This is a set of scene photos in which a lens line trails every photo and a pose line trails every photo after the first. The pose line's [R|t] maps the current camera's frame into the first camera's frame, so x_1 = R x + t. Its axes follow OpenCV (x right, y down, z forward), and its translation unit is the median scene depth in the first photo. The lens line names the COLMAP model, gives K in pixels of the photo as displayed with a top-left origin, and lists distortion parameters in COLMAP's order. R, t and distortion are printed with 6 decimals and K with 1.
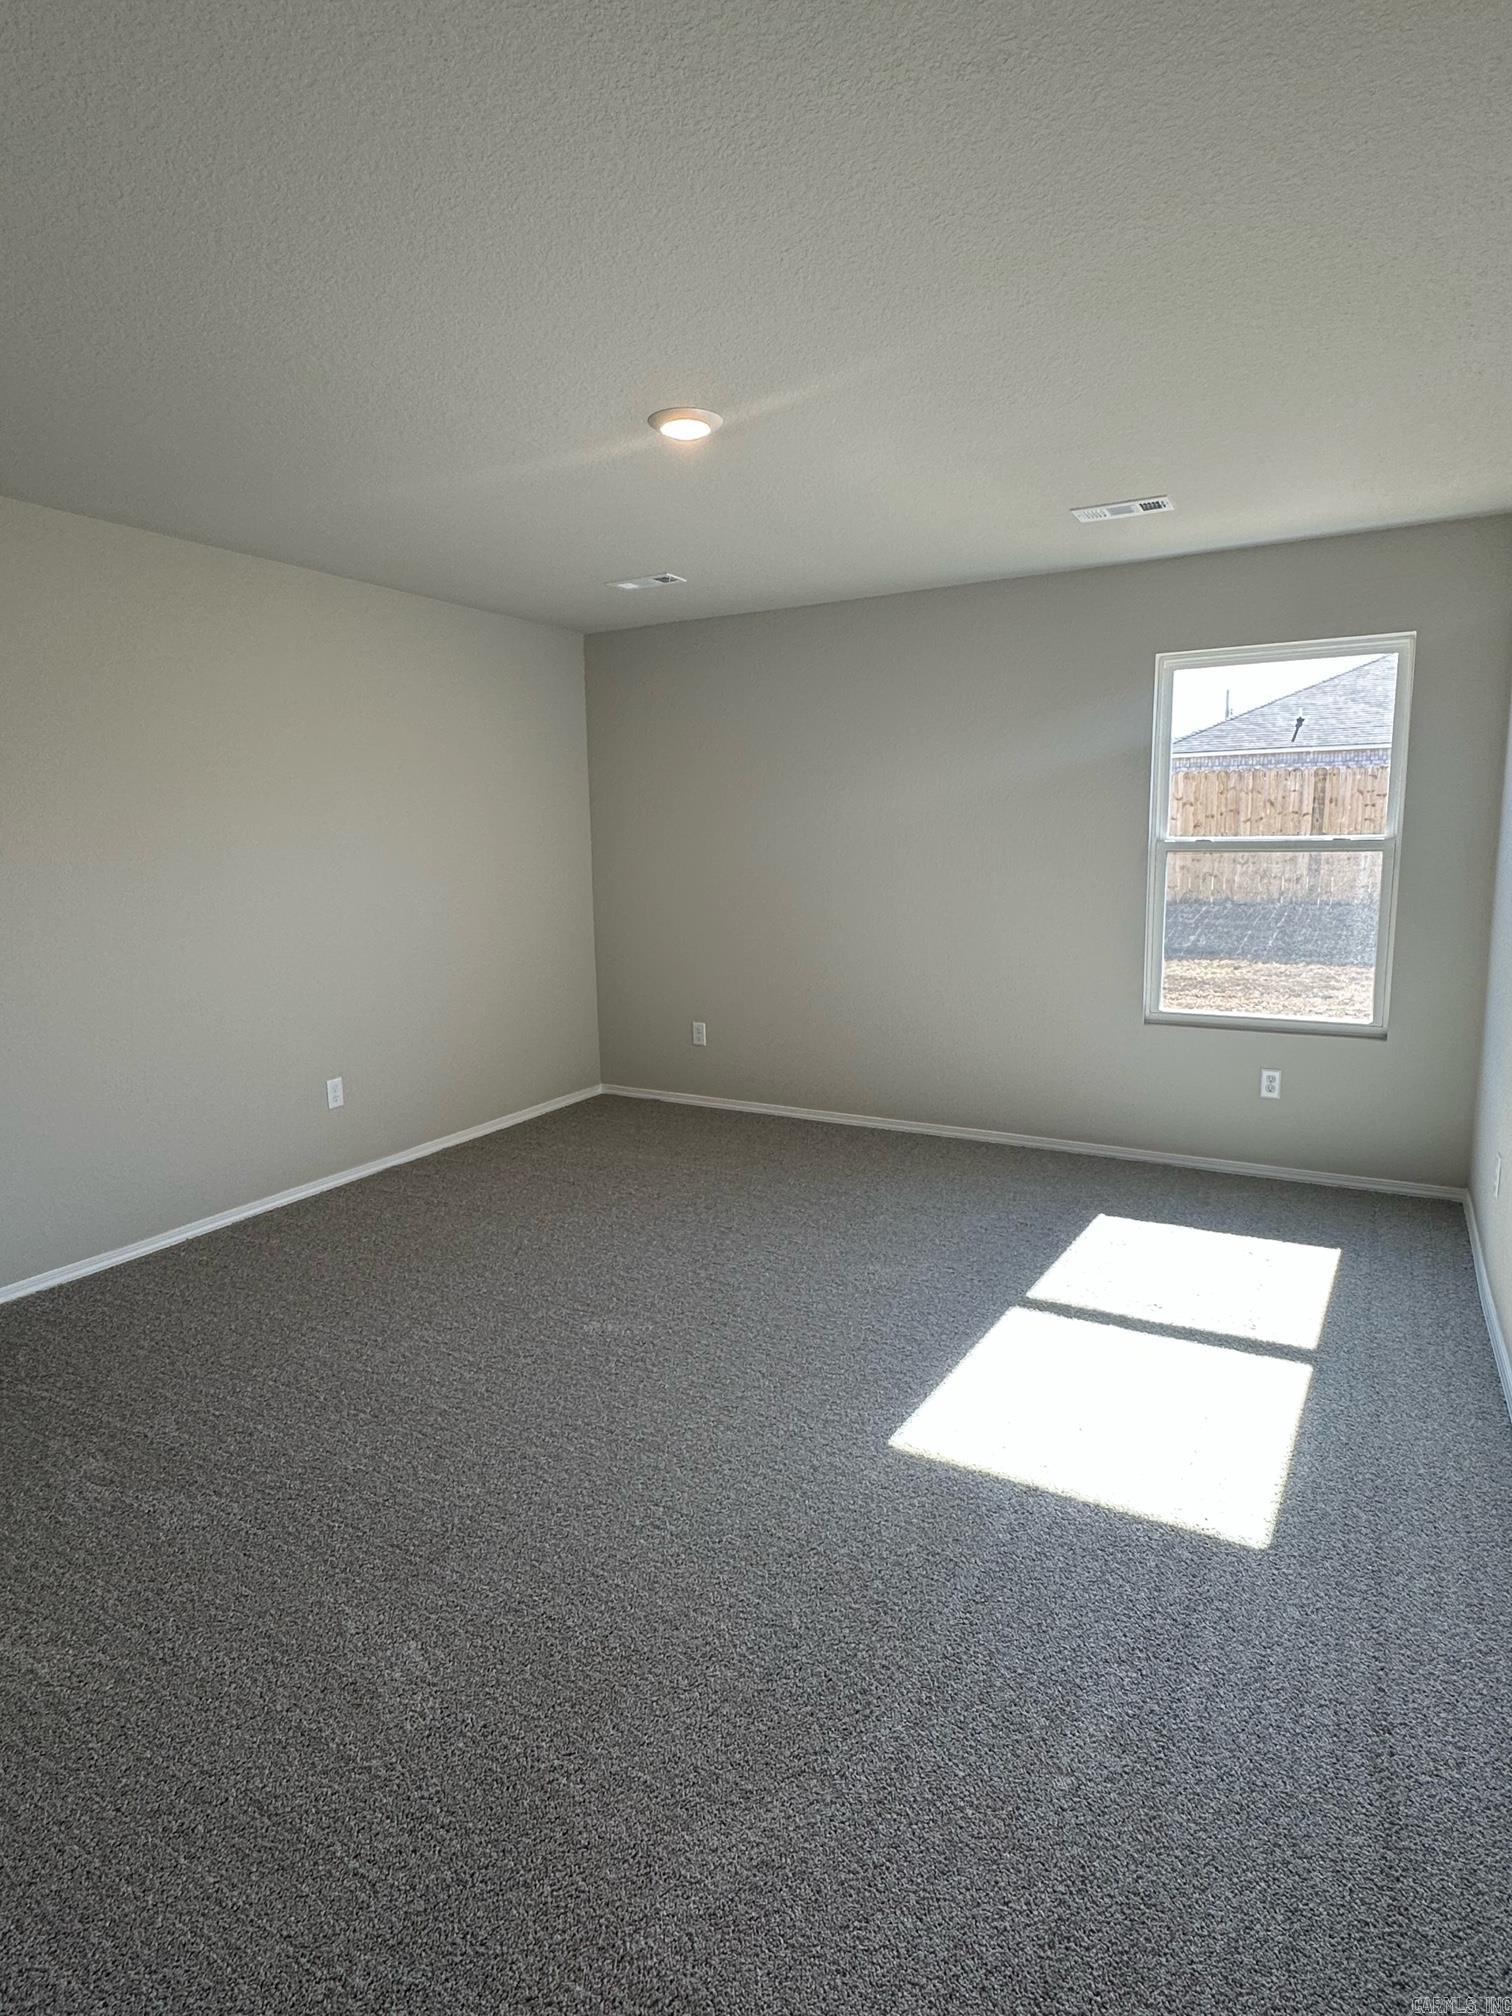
lens RADIAL K [[1100.8, 0, 749.4], [0, 1100.8, 1008.2], [0, 0, 1]] dist [-0.000282, 0.000083]
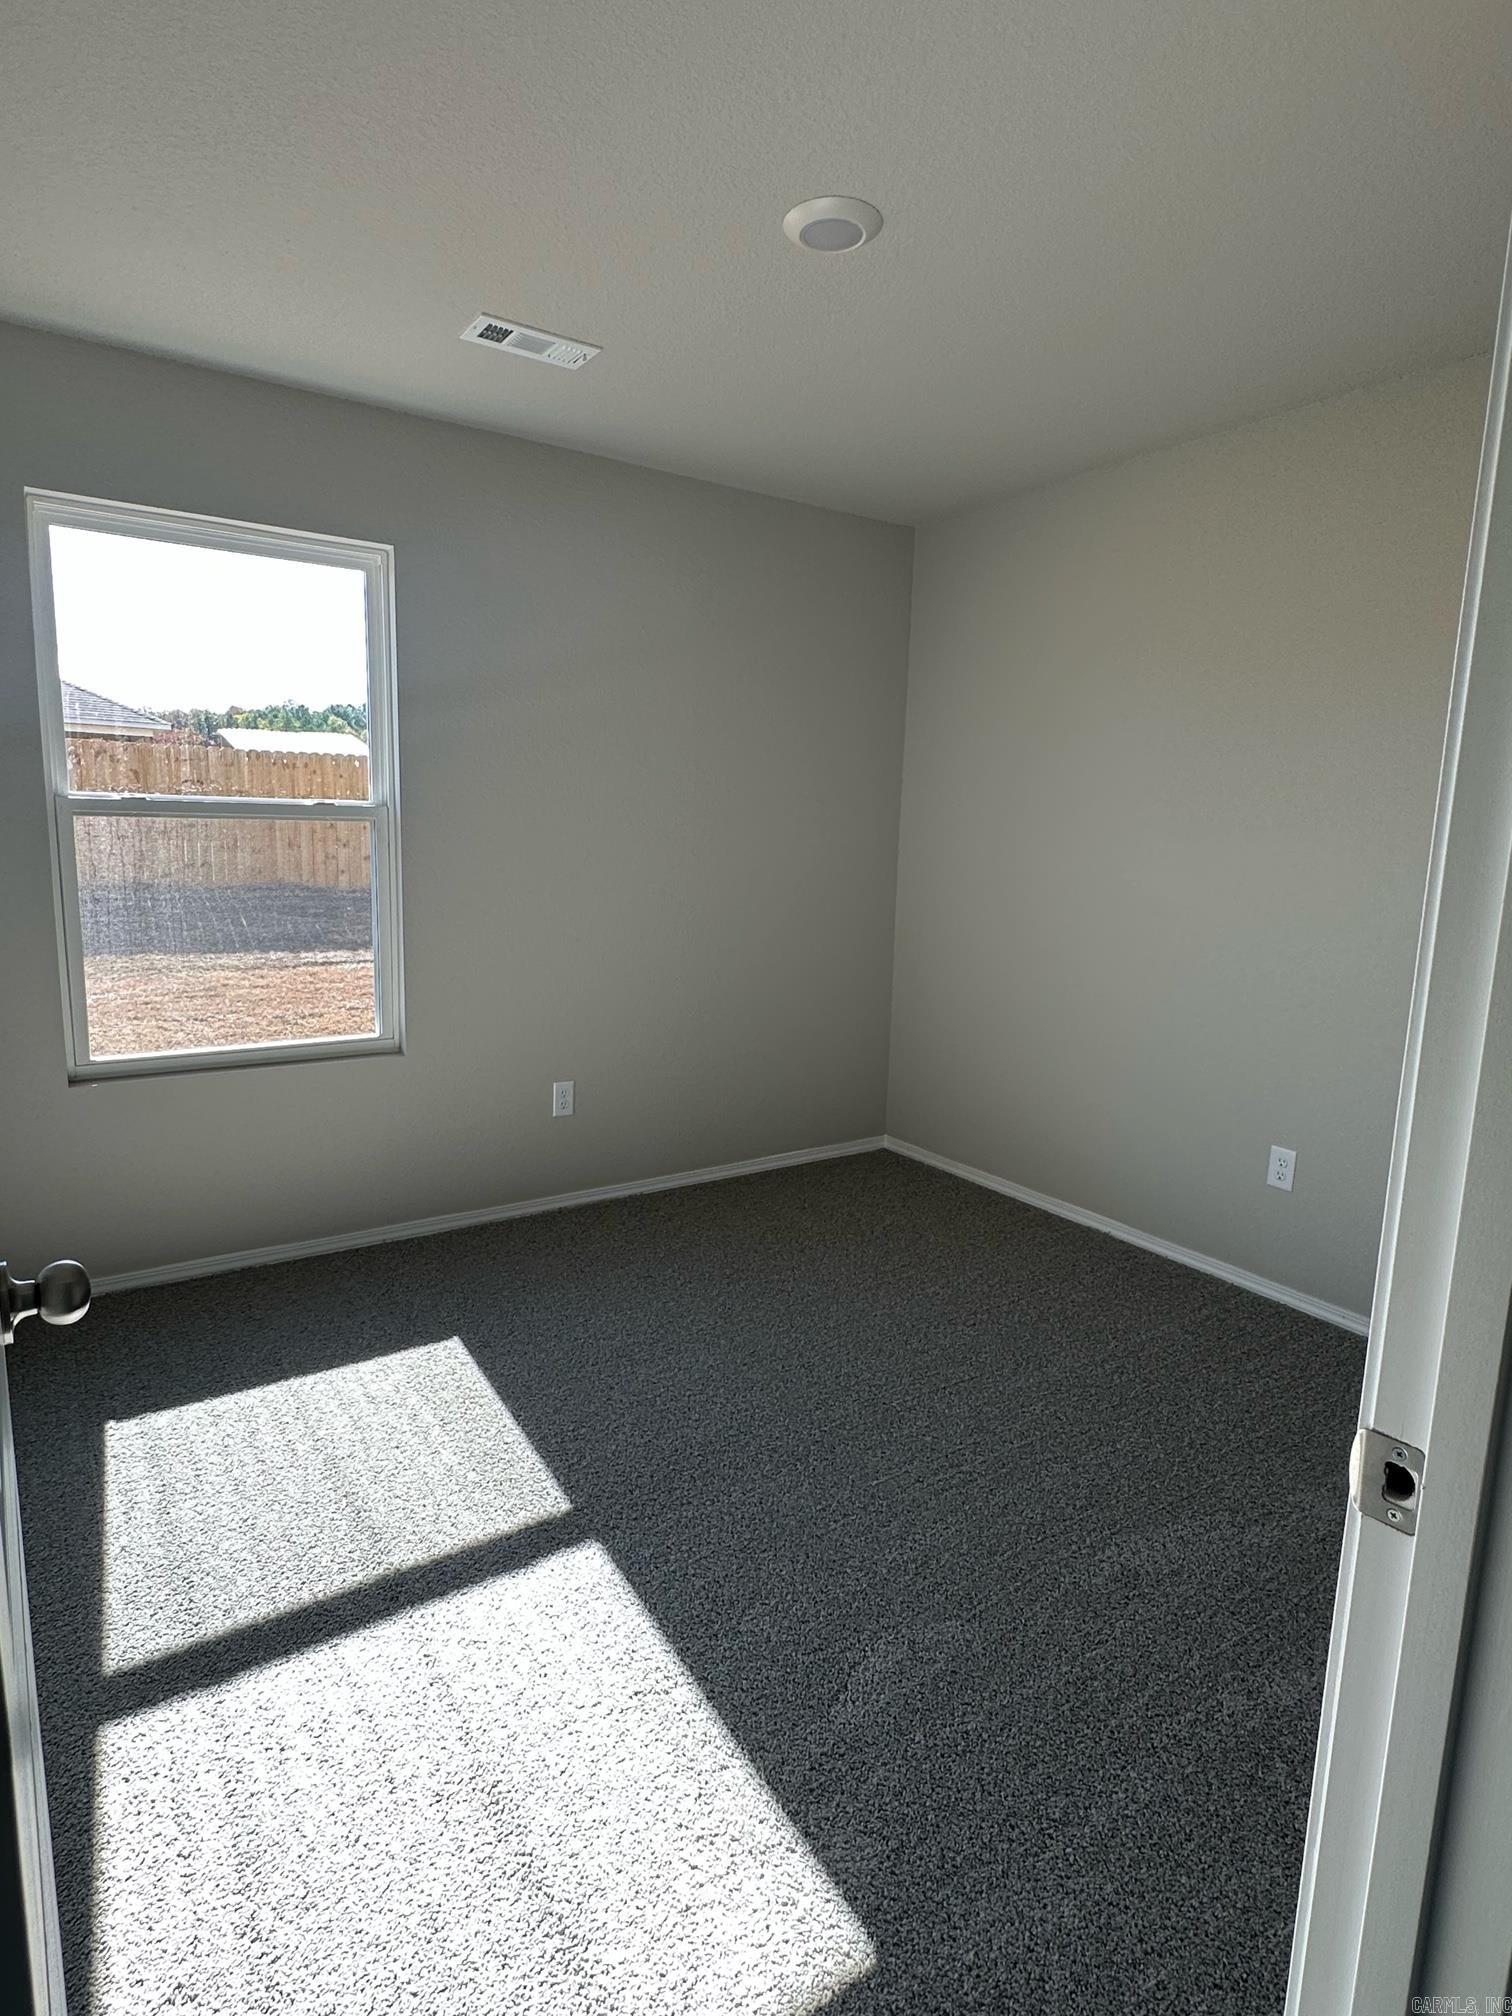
lens RADIAL K [[1100.8, 0, 749.4], [0, 1100.8, 1008.2], [0, 0, 1]] dist [-0.000282, 0.000083]
pose [[0.433829, -0.127733, 0.891895, -0.036555], [0.094188, 0.990905, 0.096099, -0.058963], [-0.896059, 0.042315, 0.441914, 0.398757]]
